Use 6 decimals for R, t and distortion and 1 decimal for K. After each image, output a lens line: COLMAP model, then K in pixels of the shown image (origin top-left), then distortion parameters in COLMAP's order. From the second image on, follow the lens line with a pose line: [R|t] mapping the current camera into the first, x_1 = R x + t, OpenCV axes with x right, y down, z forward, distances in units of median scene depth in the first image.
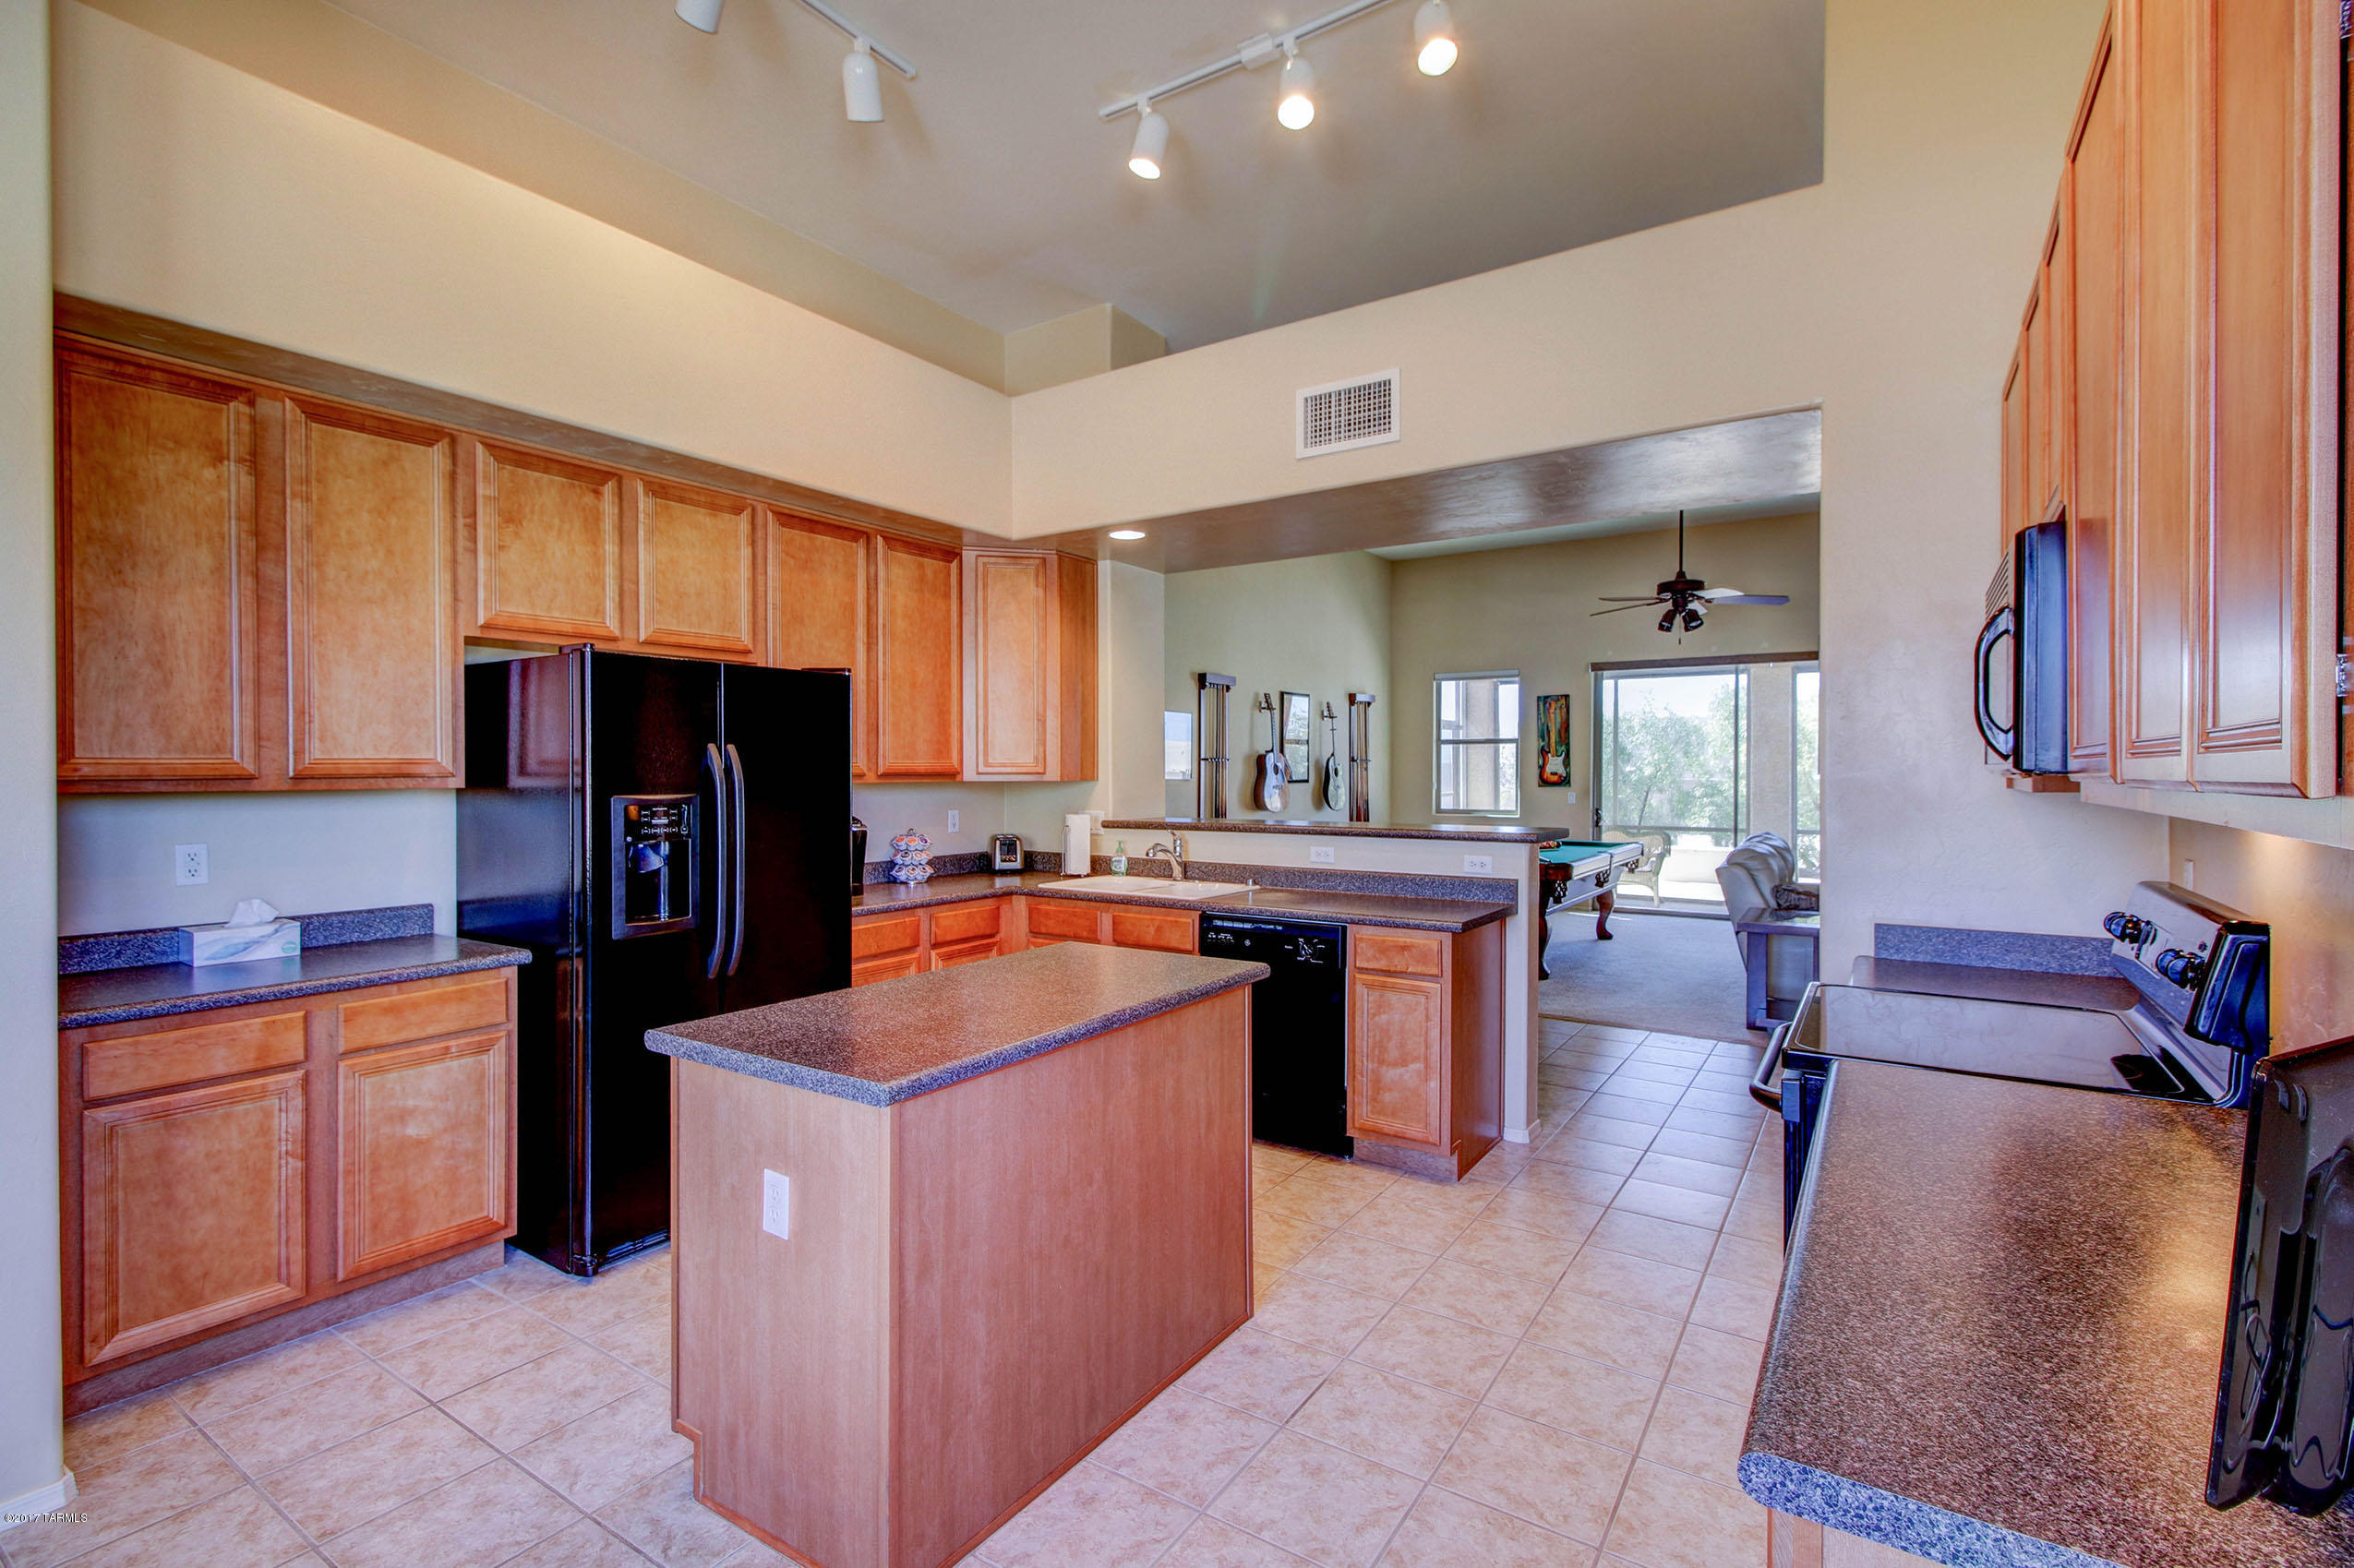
lens RADIAL K [[1076.3, 0, 1164.9], [0, 1076.3, 777.3], [0, 0, 1]] dist [0.023271, -0.012239]
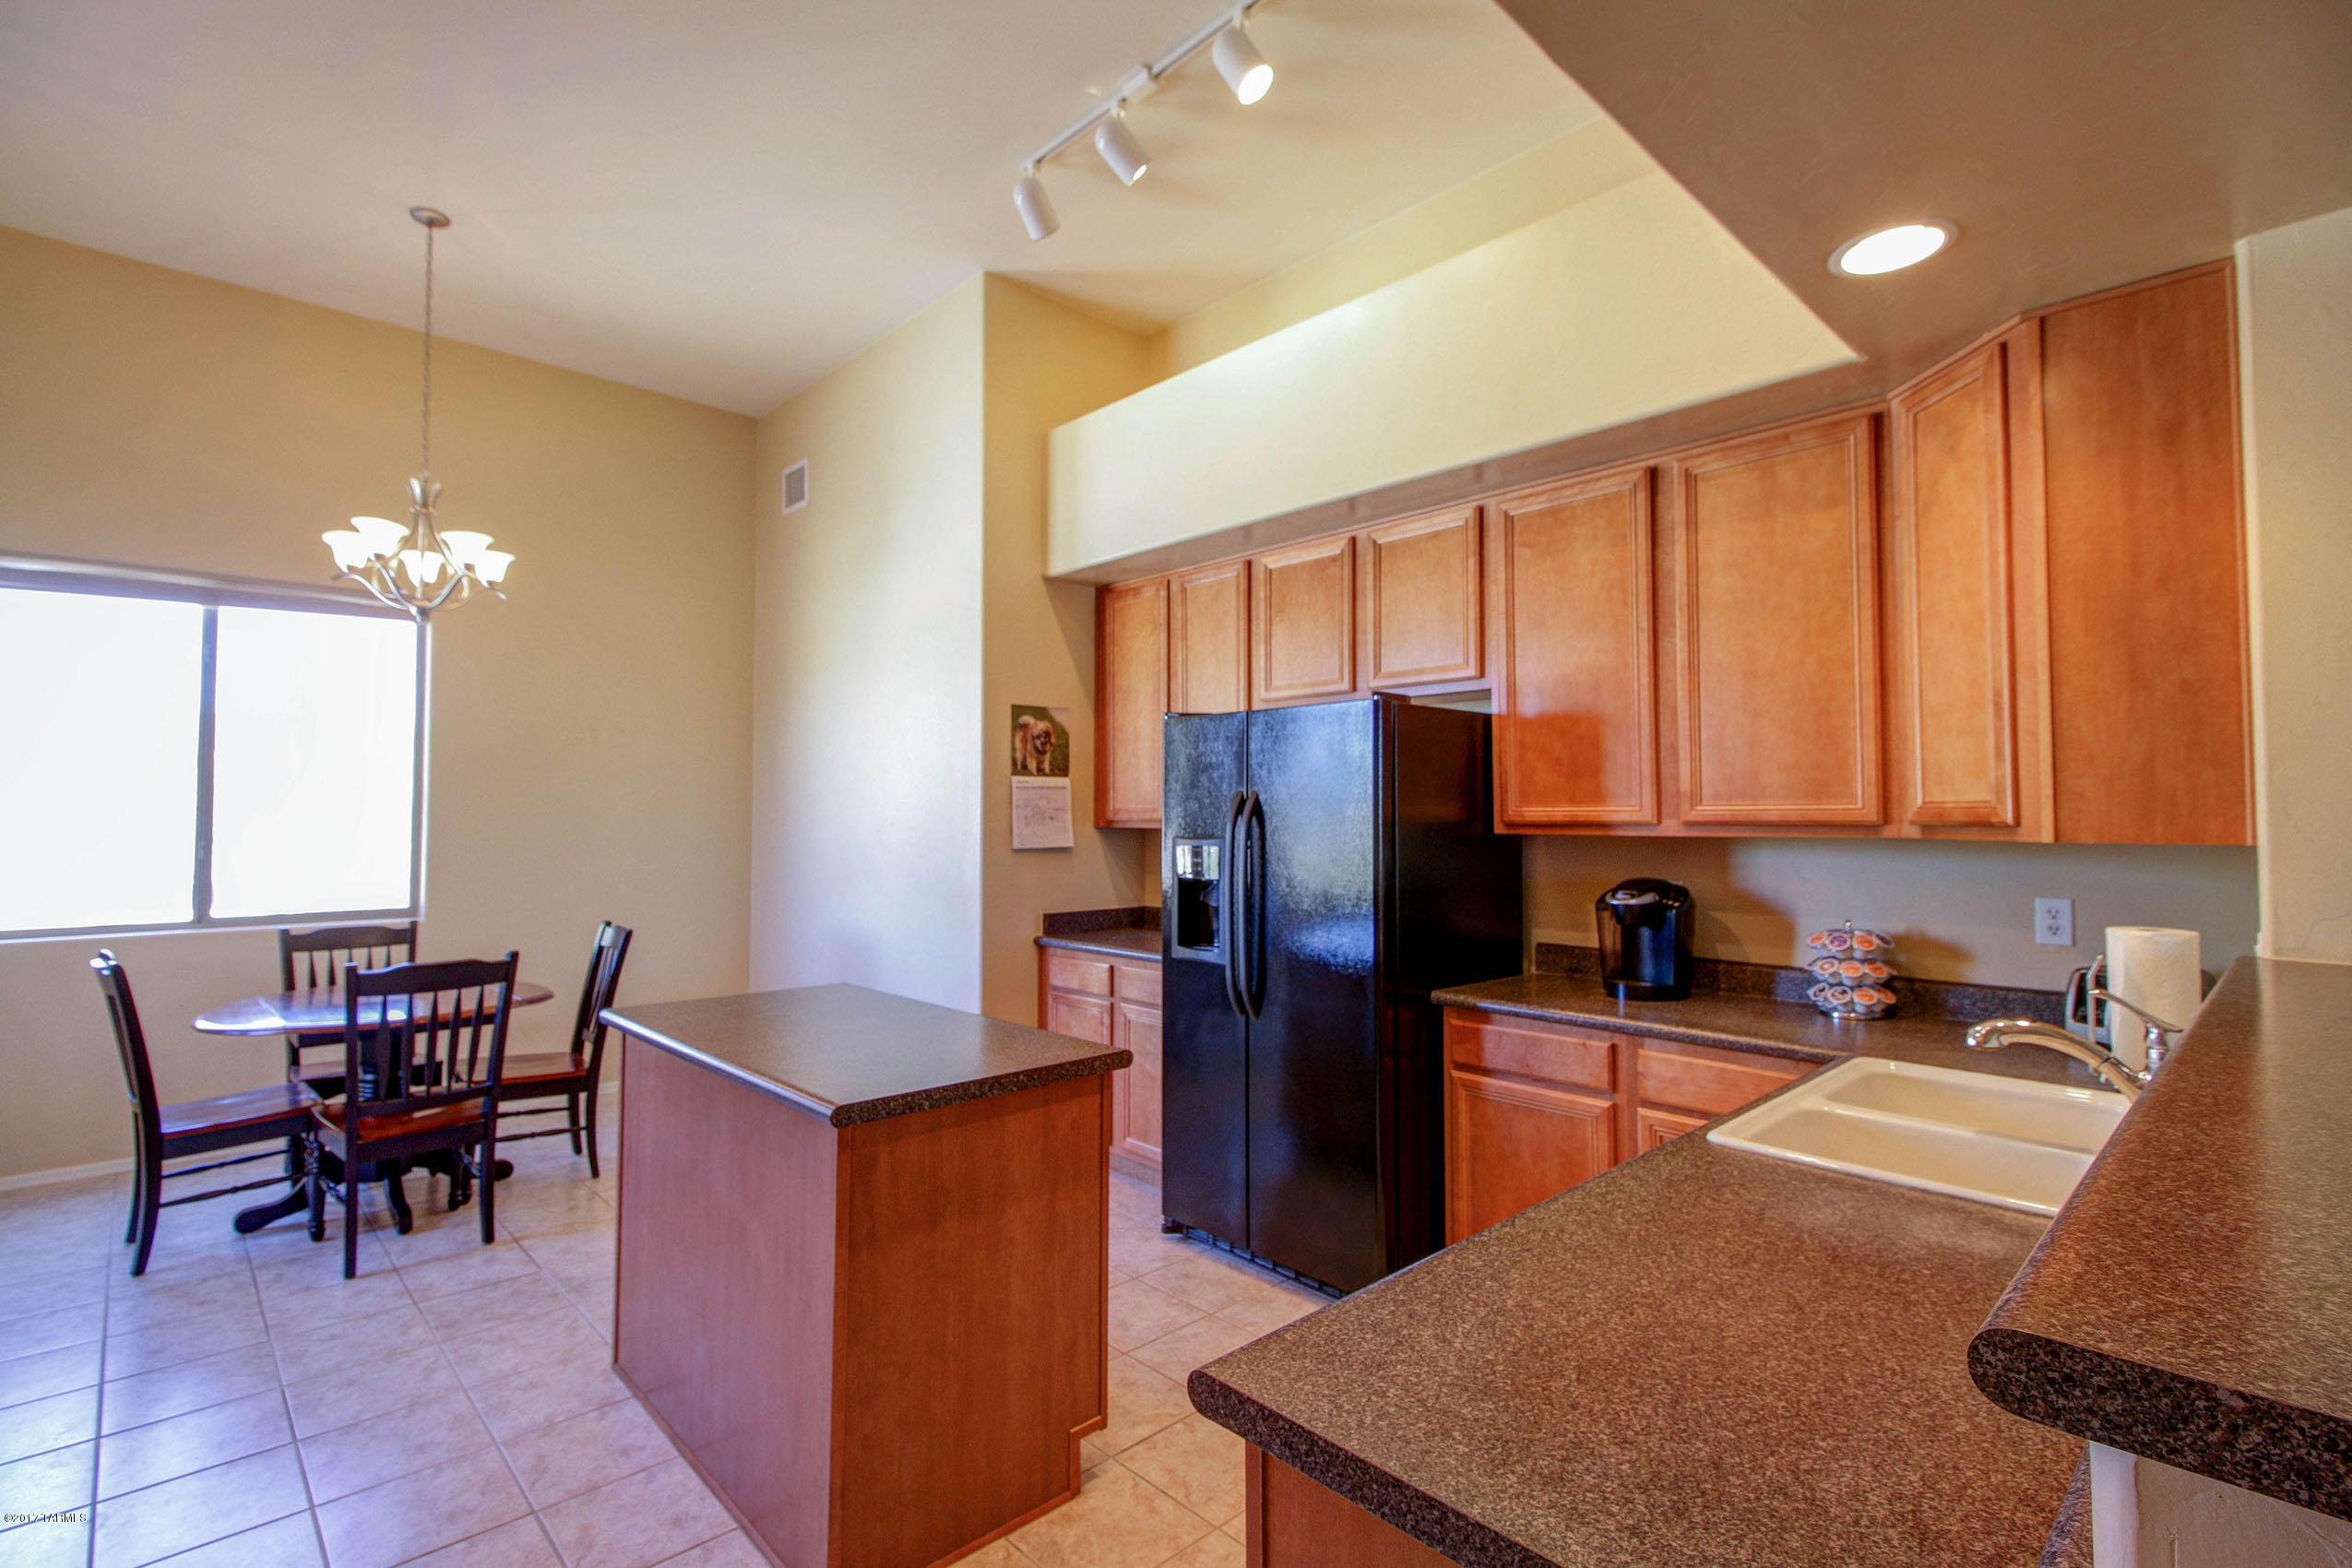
lens RADIAL K [[1075.5, 0, 1163.9], [0, 1075.5, 777.3], [0, 0, 1]] dist [0.023271, -0.012239]
pose [[-0.210099, -0.040787, -0.976829, 0.412917], [-0.010856, 0.999165, -0.039385, -0.001088], [0.977620, 0.002329, -0.210367, 0.776526]]
